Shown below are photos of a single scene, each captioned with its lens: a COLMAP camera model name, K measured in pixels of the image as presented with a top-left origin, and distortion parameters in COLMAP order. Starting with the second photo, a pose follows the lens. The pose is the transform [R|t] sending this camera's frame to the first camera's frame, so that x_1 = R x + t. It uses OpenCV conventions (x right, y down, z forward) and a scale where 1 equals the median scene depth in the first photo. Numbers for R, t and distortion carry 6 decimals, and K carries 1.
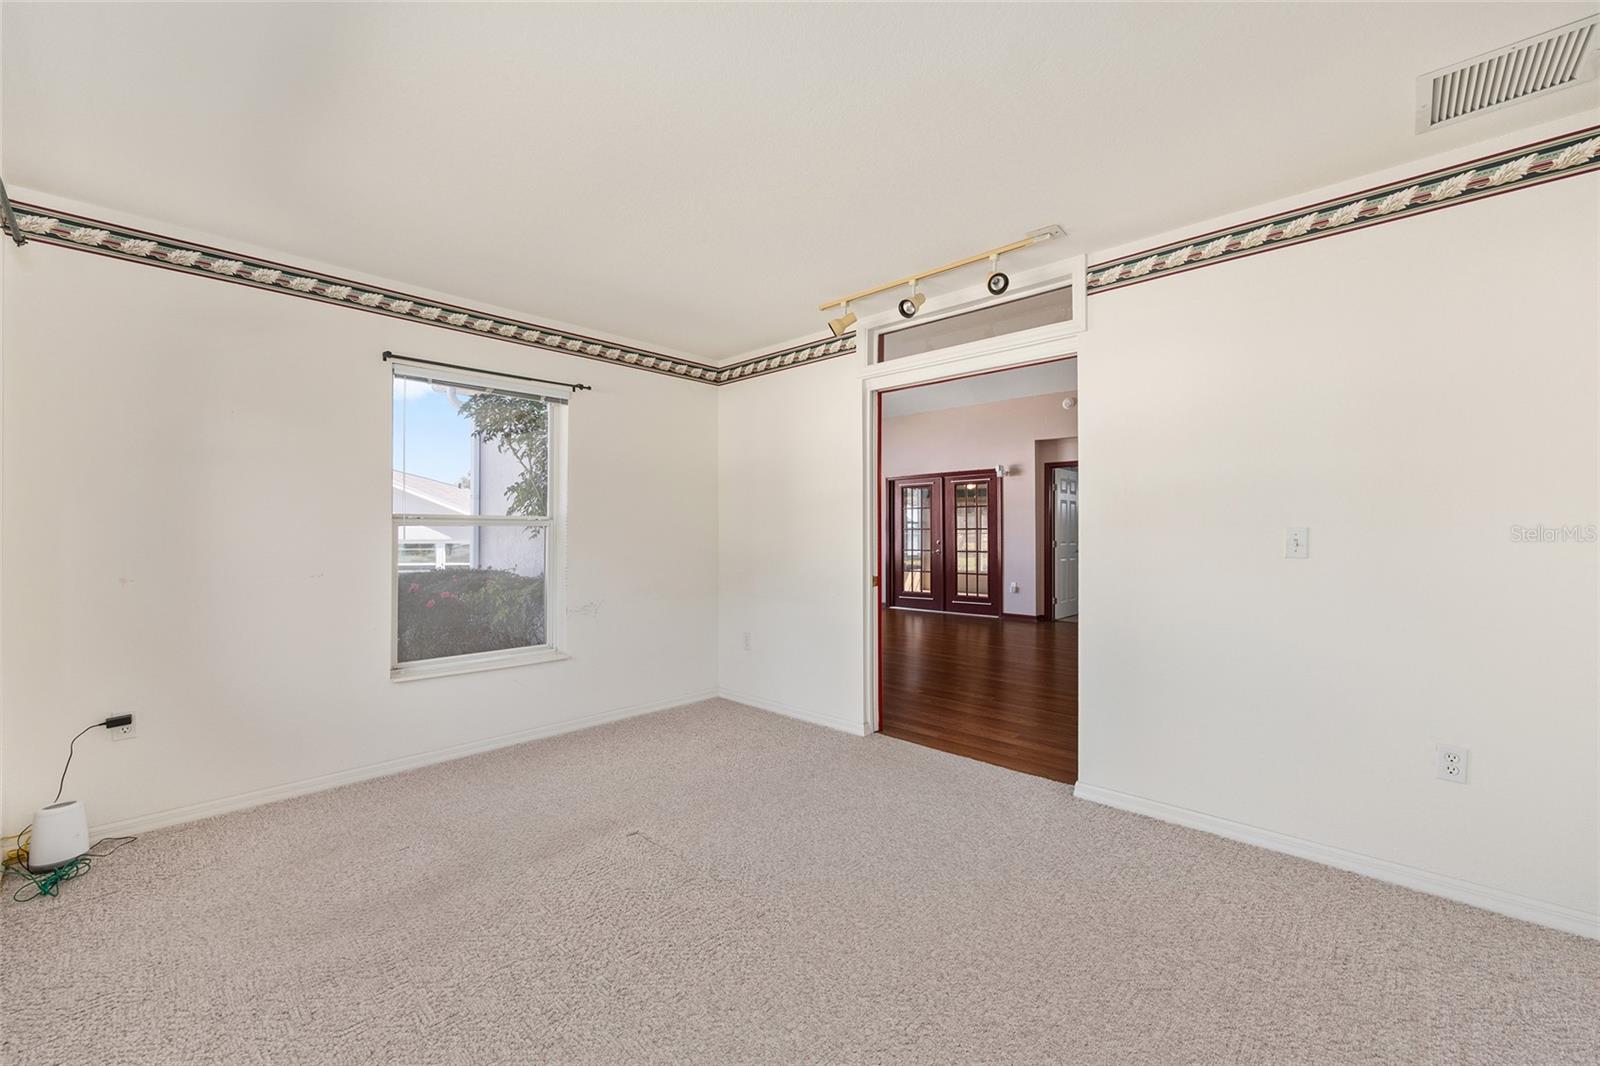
lens RADIAL K [[643.5, 0, 799.8], [0, 643.5, 526.6], [0, 0, 1]] dist [-0.002820, 0.000986]
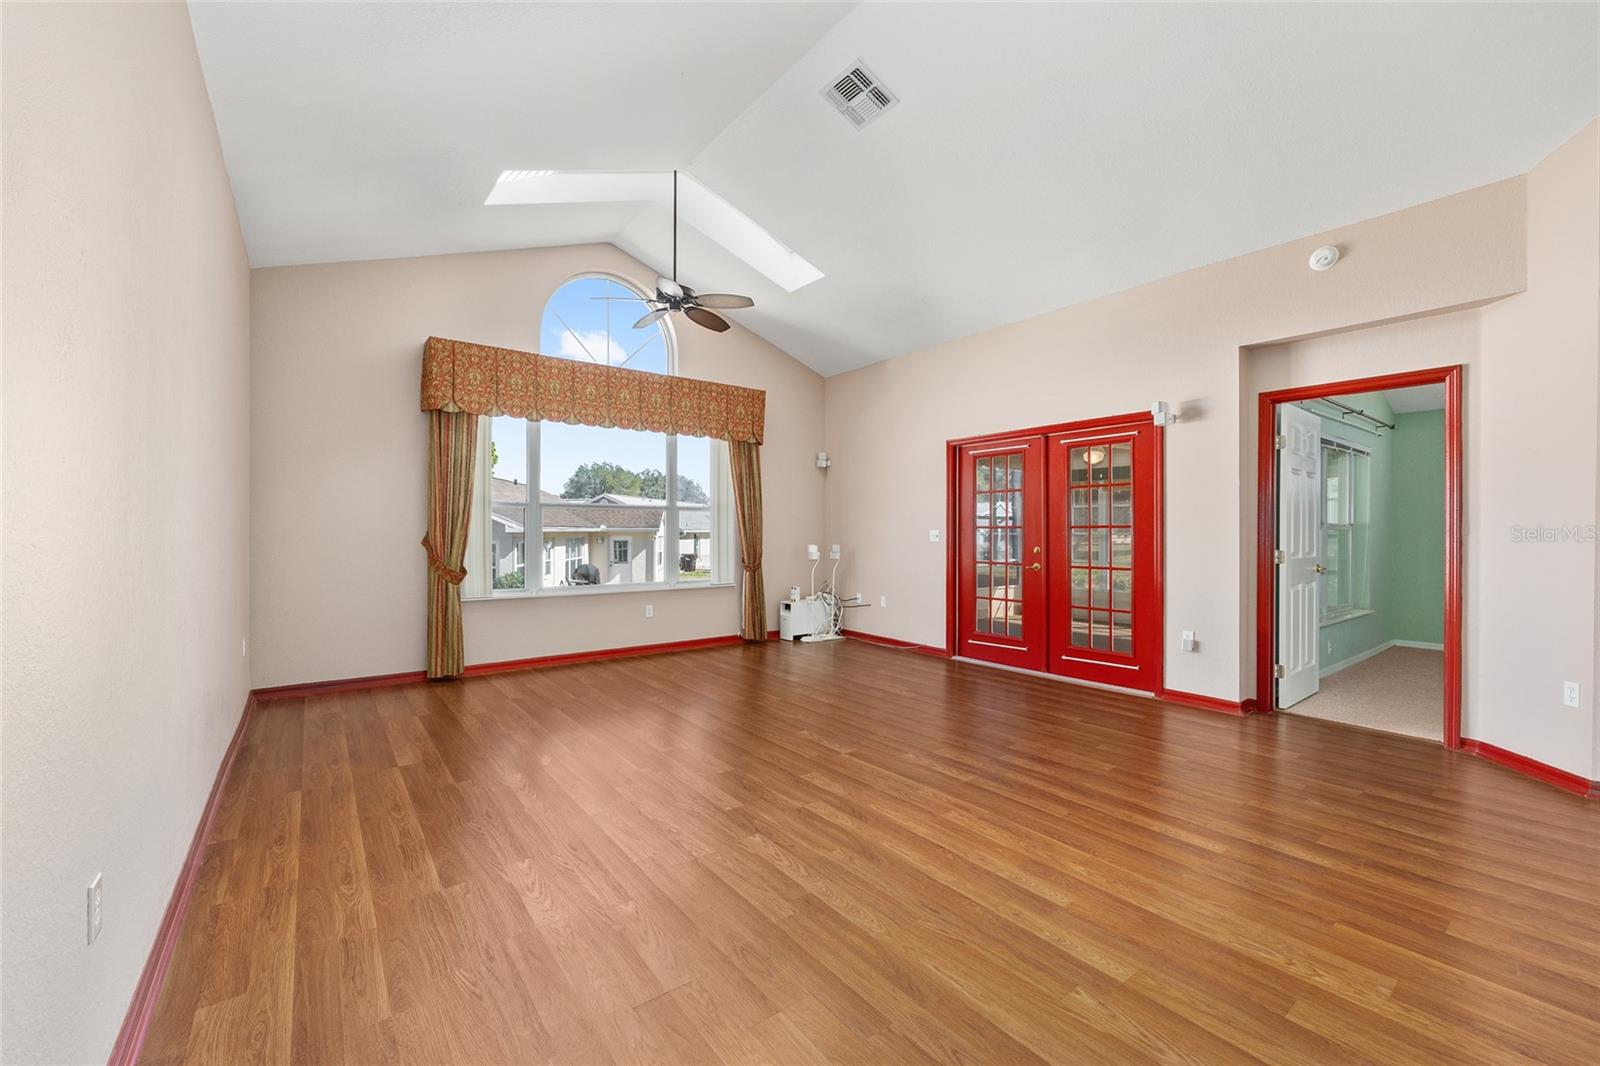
lens RADIAL K [[643.5, 0, 800.2], [0, 643.5, 535.0], [0, 0, 1]] dist [-0.002820, 0.000986]
pose [[0.987757, -0.002330, -0.155985, 0.100728], [0.005542, 0.999781, 0.020157, -0.001706], [0.155904, -0.020775, 0.987554, 0.420491]]
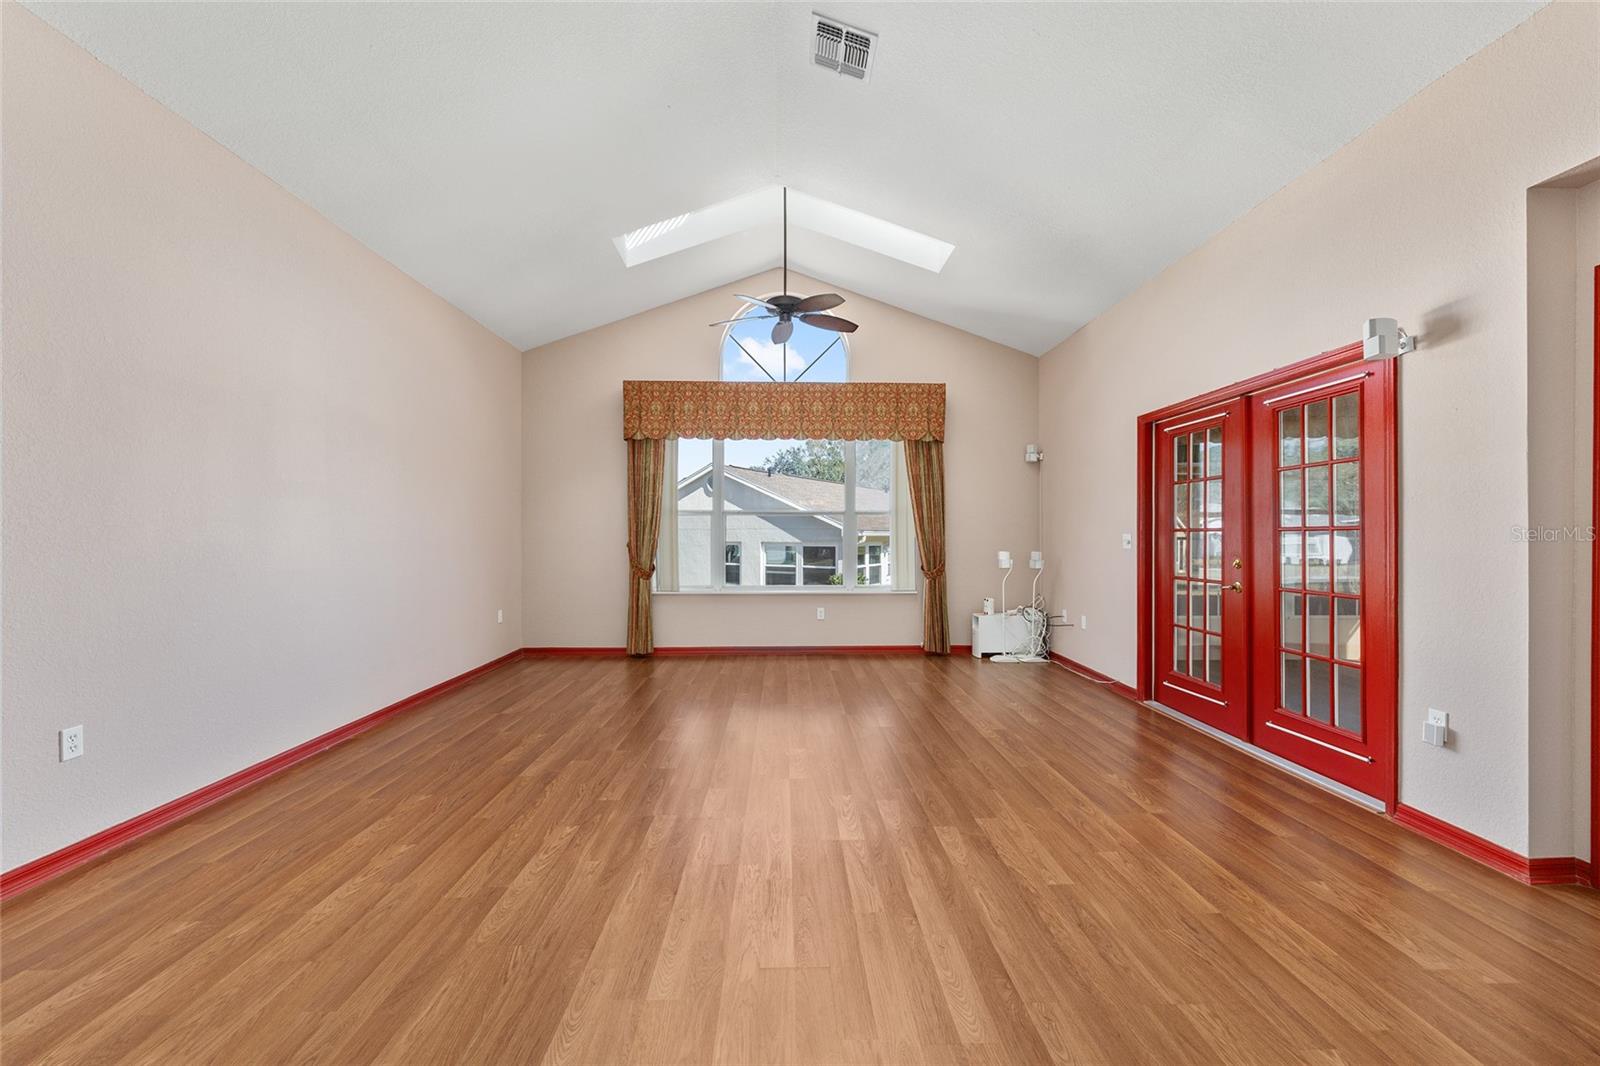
lens RADIAL K [[643.5, 0, 800.8], [0, 643.5, 536.3], [0, 0, 1]] dist [-0.002820, 0.000986]
pose [[0.711164, -0.003487, -0.703018, 0.311046], [0.014368, 0.999851, 0.009575, 0.000520], [0.702880, -0.016910, 0.711108, 0.553490]]
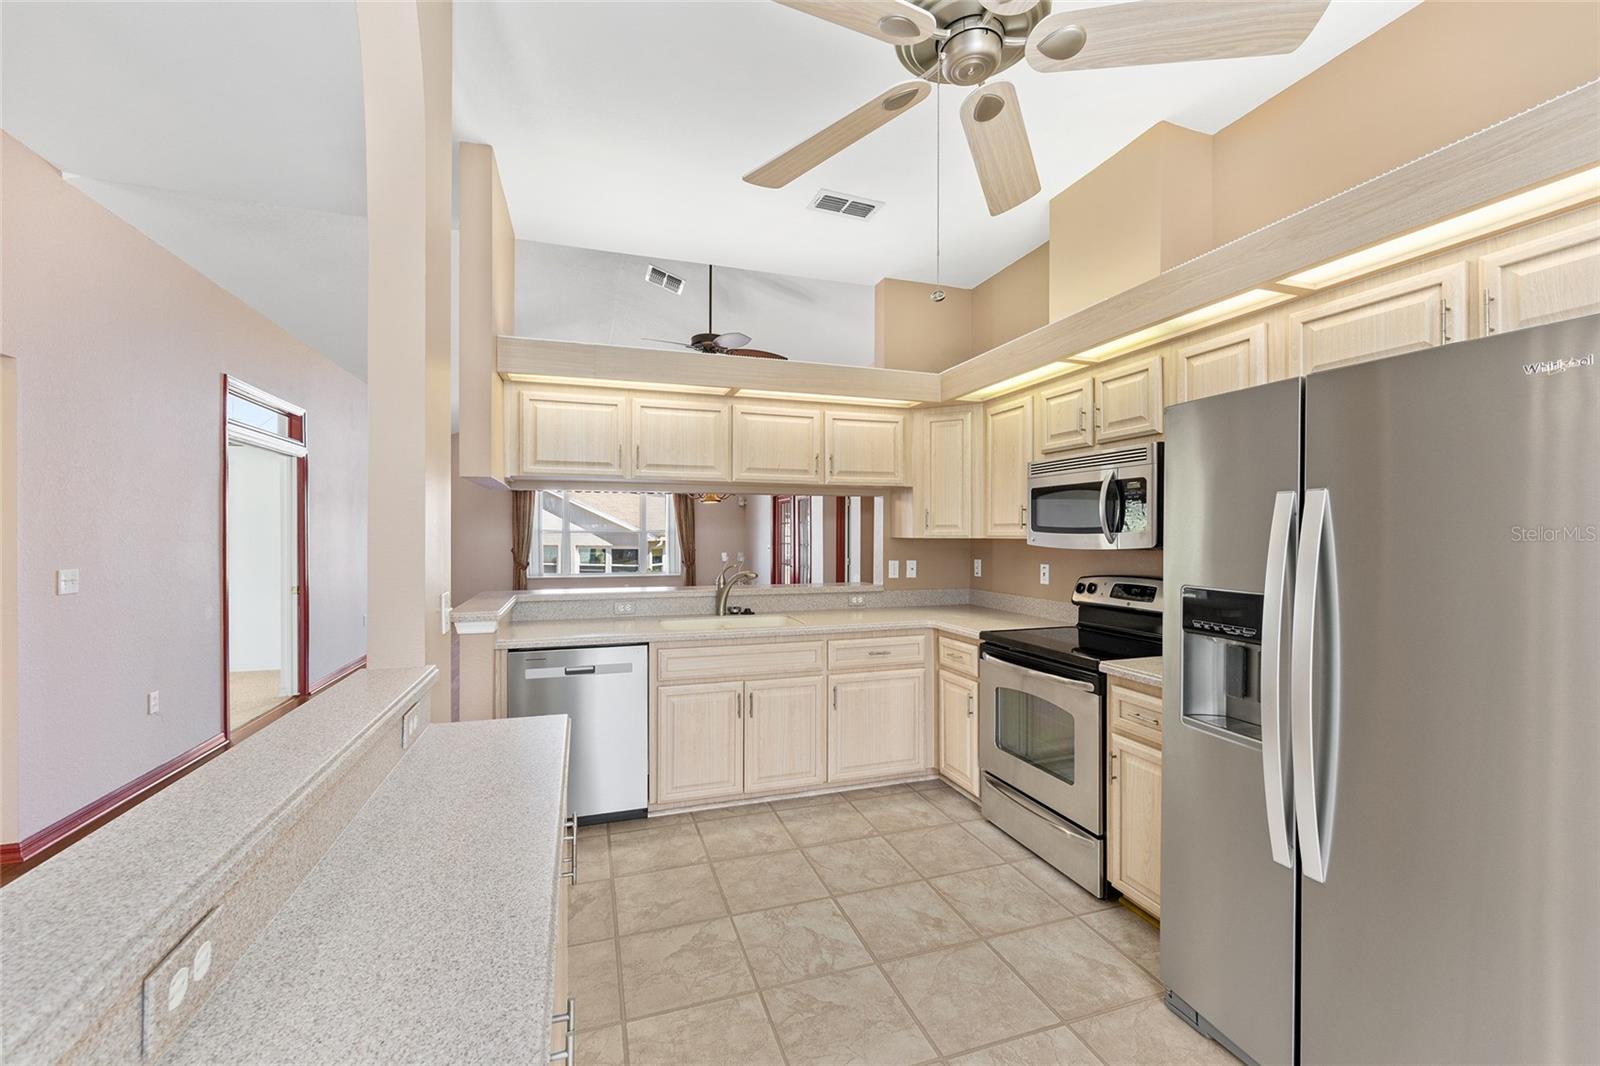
lens RADIAL K [[643.5, 0, 803.7], [0, 643.5, 533.4], [0, 0, 1]] dist [-0.002820, 0.000986]
pose [[0.890902, -0.005290, -0.454164, 0.714876], [0.009448, 0.999932, 0.006887, -0.021228], [0.454097, -0.010426, 0.890891, 0.101687]]
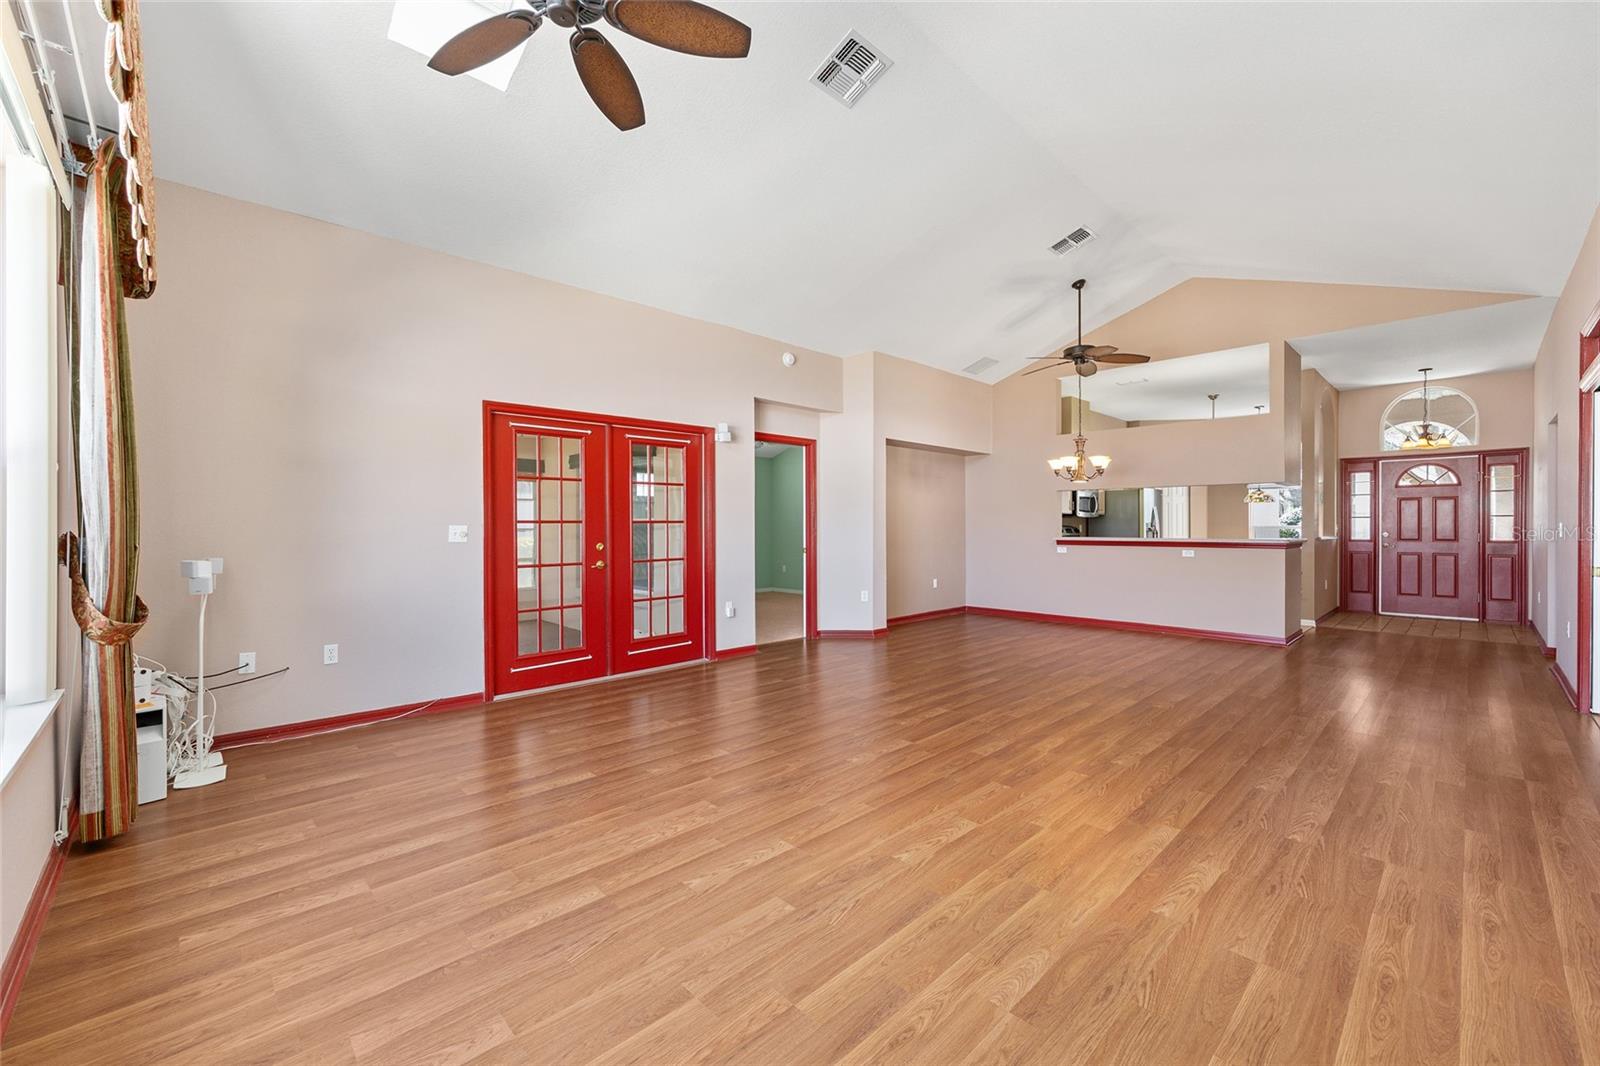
lens RADIAL K [[643.5, 0, 803.7], [0, 643.5, 532.4], [0, 0, 1]] dist [-0.002820, 0.000986]
pose [[0.039554, -0.016295, 0.999085, -0.314891], [-0.012479, 0.999781, 0.016801, 0.001351], [-0.999139, -0.013132, 0.039342, 0.840358]]
